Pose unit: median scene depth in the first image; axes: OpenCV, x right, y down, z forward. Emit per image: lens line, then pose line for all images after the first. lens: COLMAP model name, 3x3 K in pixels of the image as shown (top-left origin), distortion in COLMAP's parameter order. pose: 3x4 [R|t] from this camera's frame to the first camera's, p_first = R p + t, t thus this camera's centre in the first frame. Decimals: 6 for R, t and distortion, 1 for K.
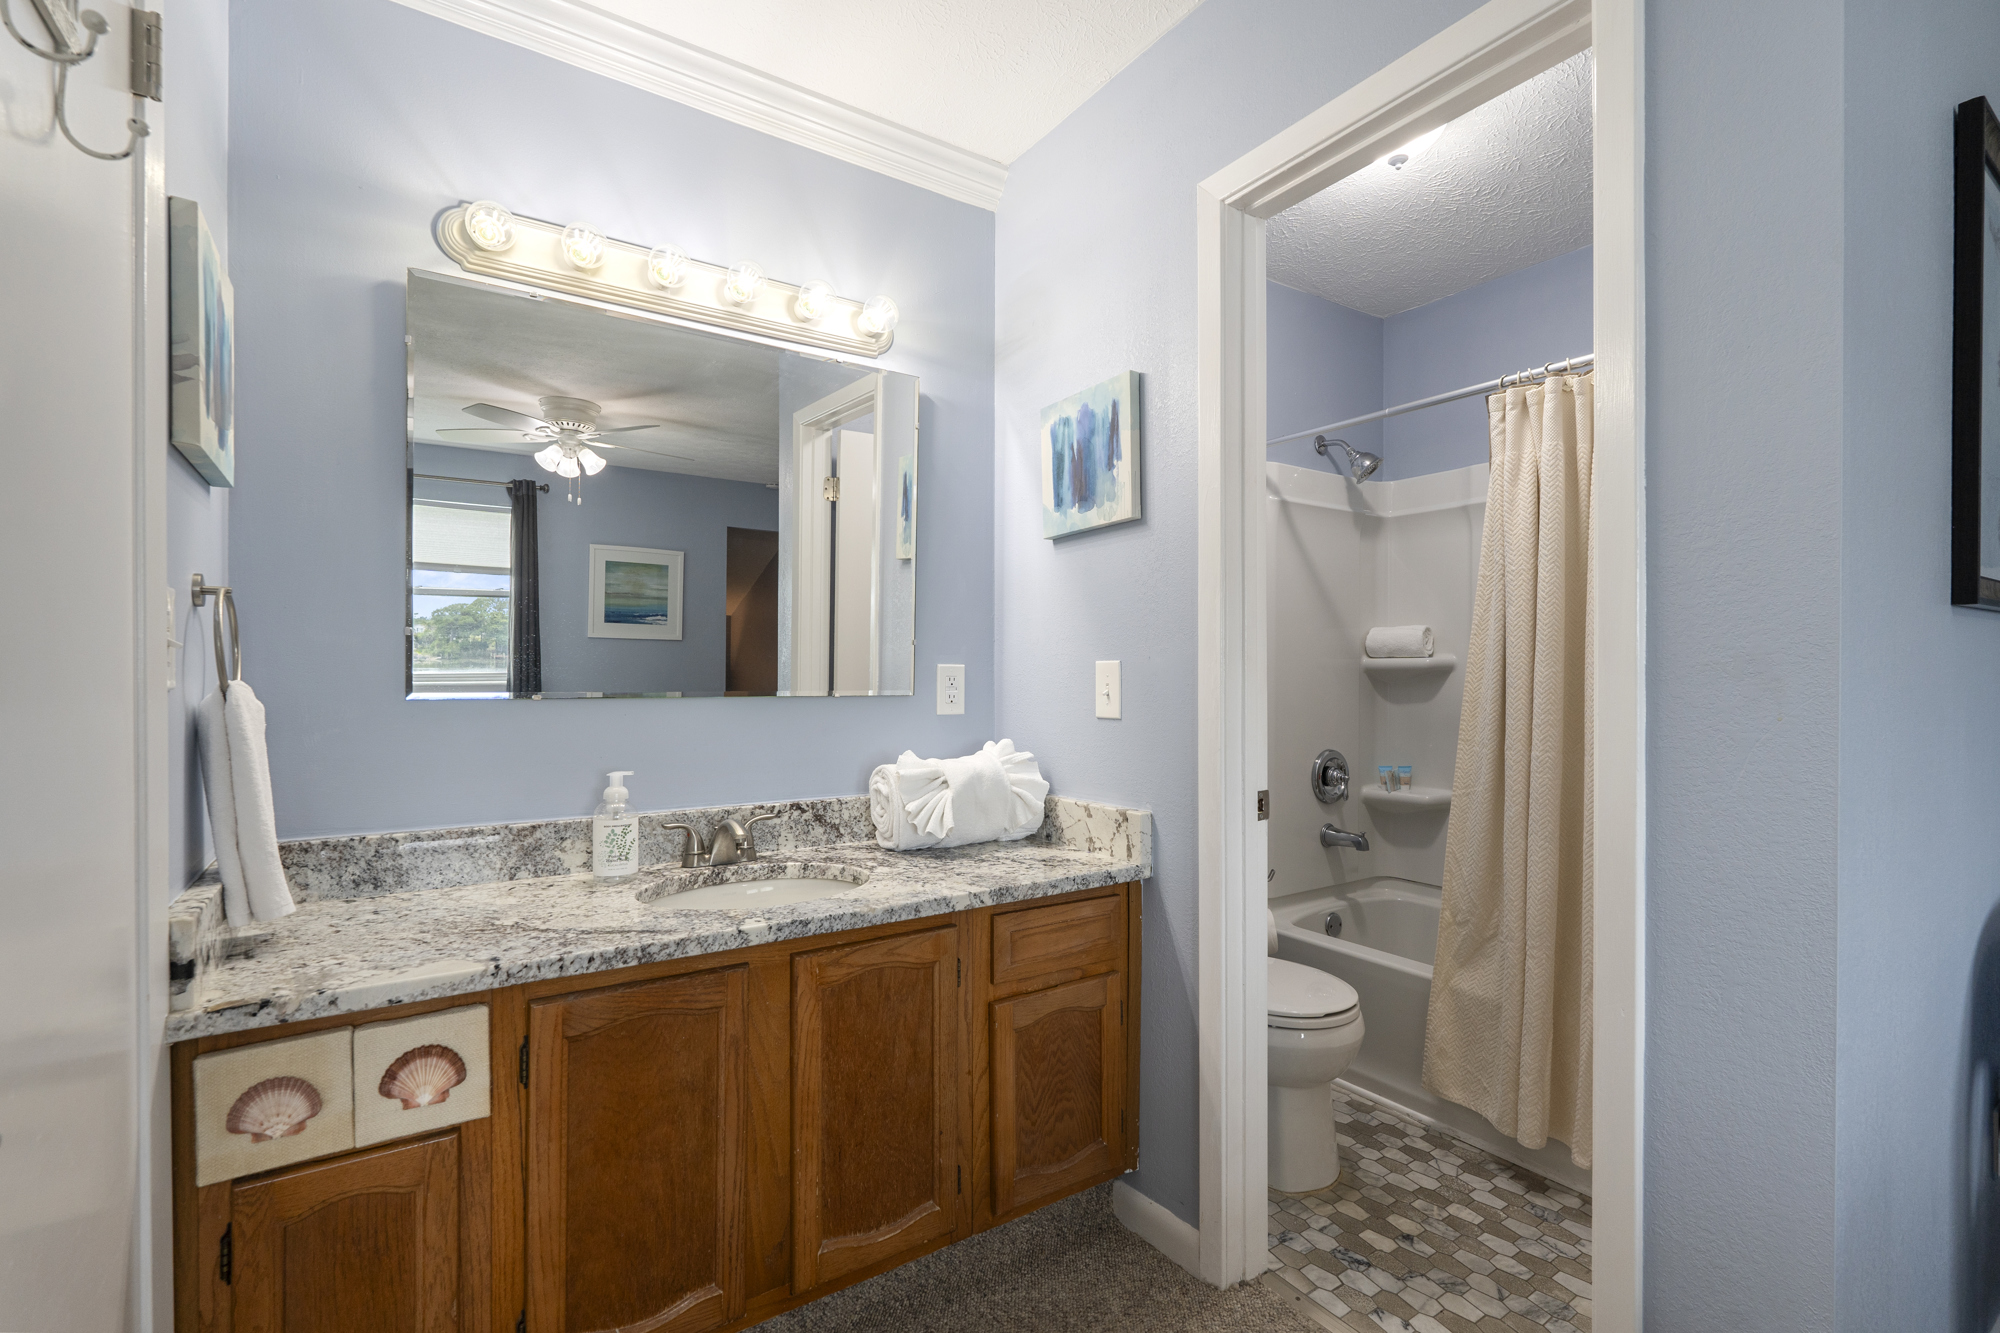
lens RADIAL K [[888.4, 0, 1011.8], [0, 888.4, 677.8], [0, 0, 1]] dist [0.008023, -0.000243]
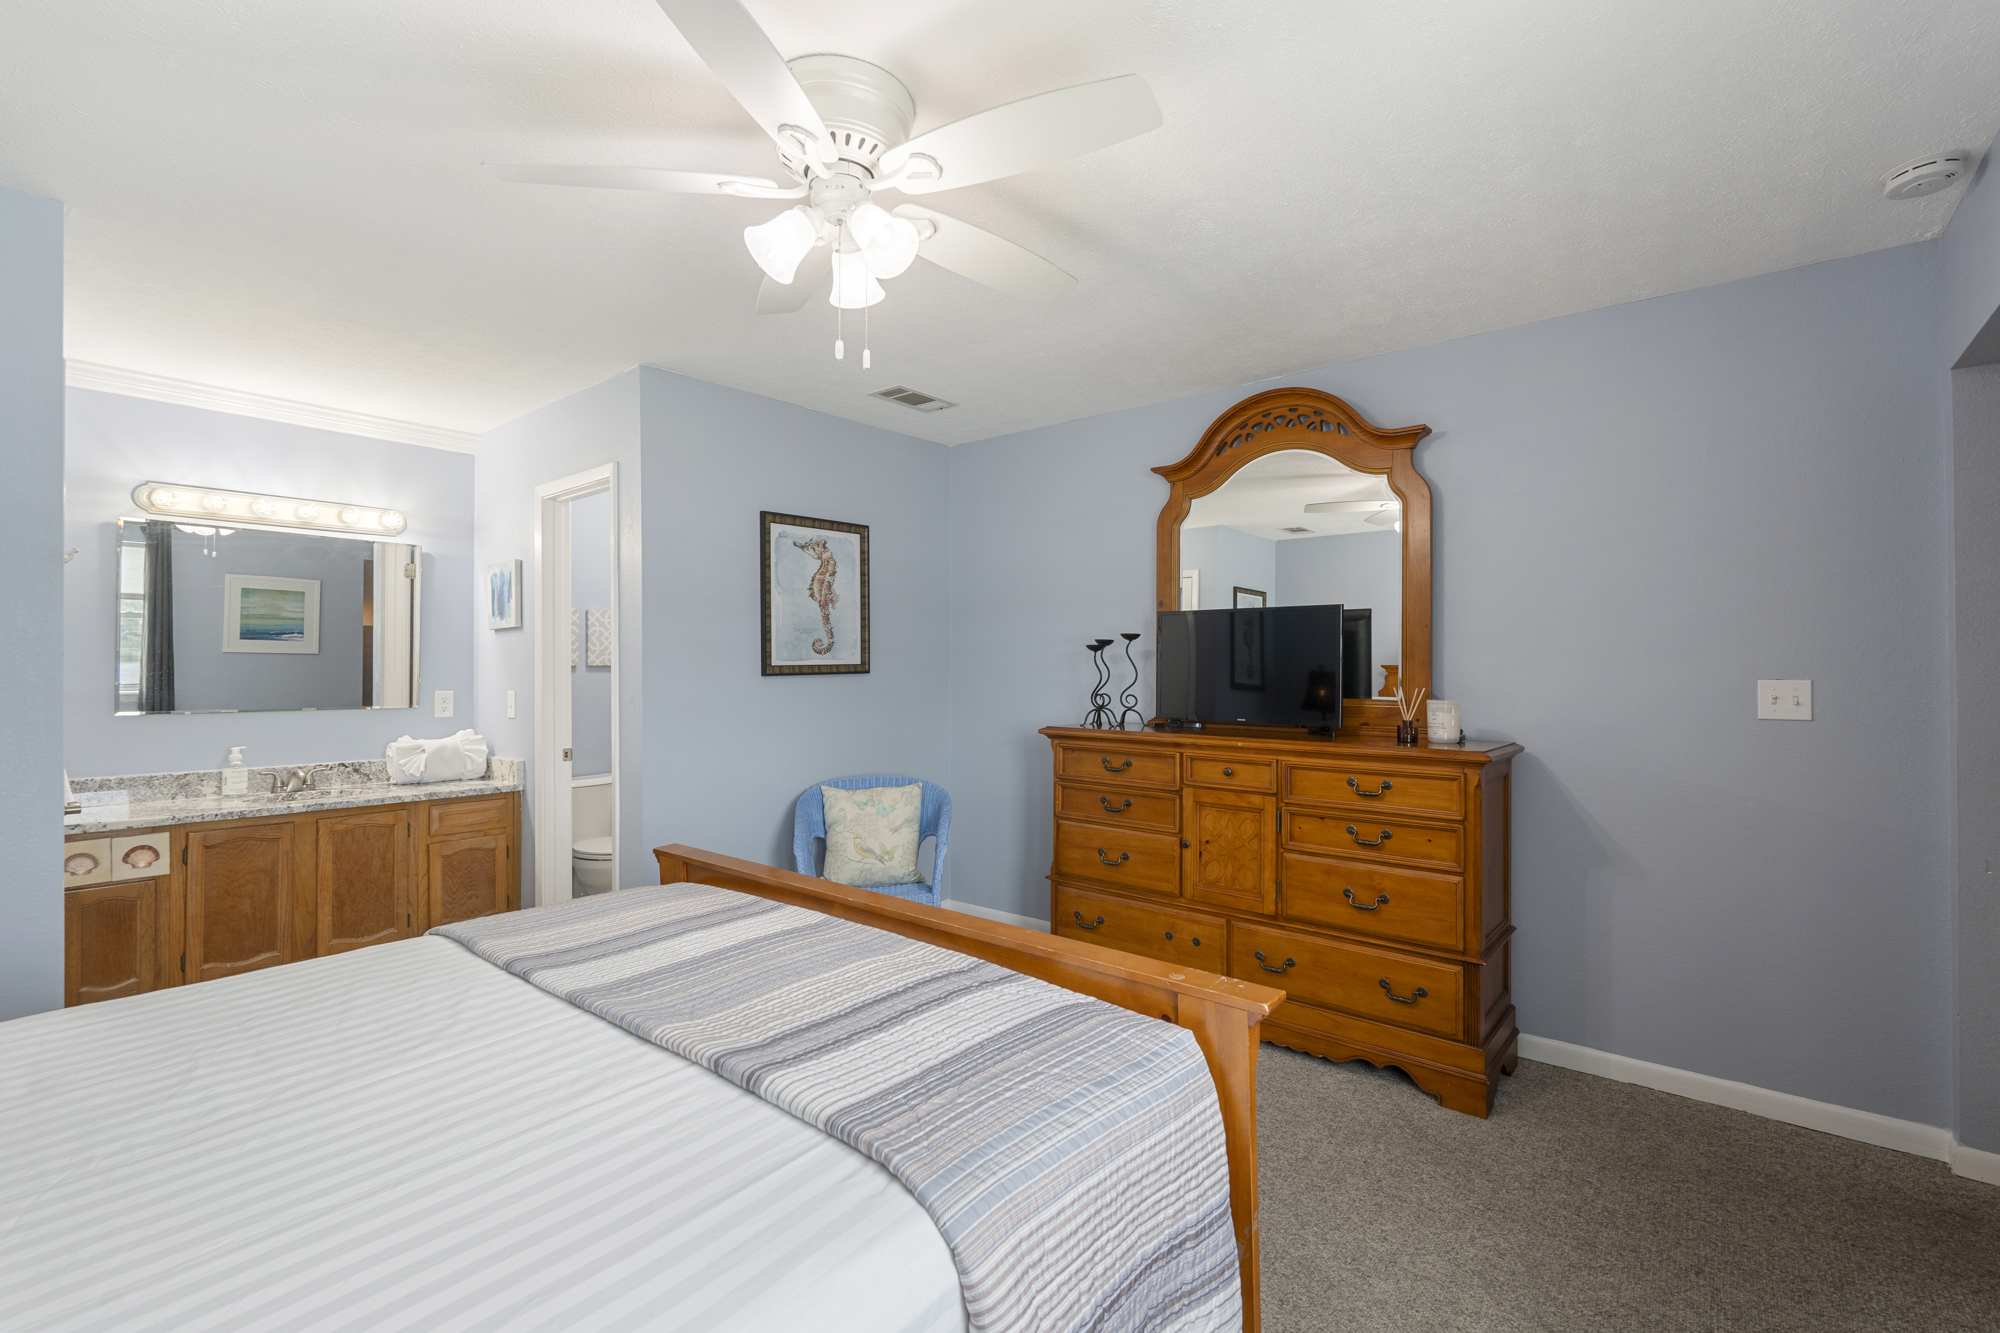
lens RADIAL K [[888.4, 0, 993.2], [0, 888.4, 658.4], [0, 0, 1]] dist [0.008023, -0.000243]
pose [[0.965230, 0.000504, 0.261400, 0.666190], [0.003400, 0.999889, -0.014480, -0.062369], [-0.261379, 0.014865, 0.965122, -1.364695]]
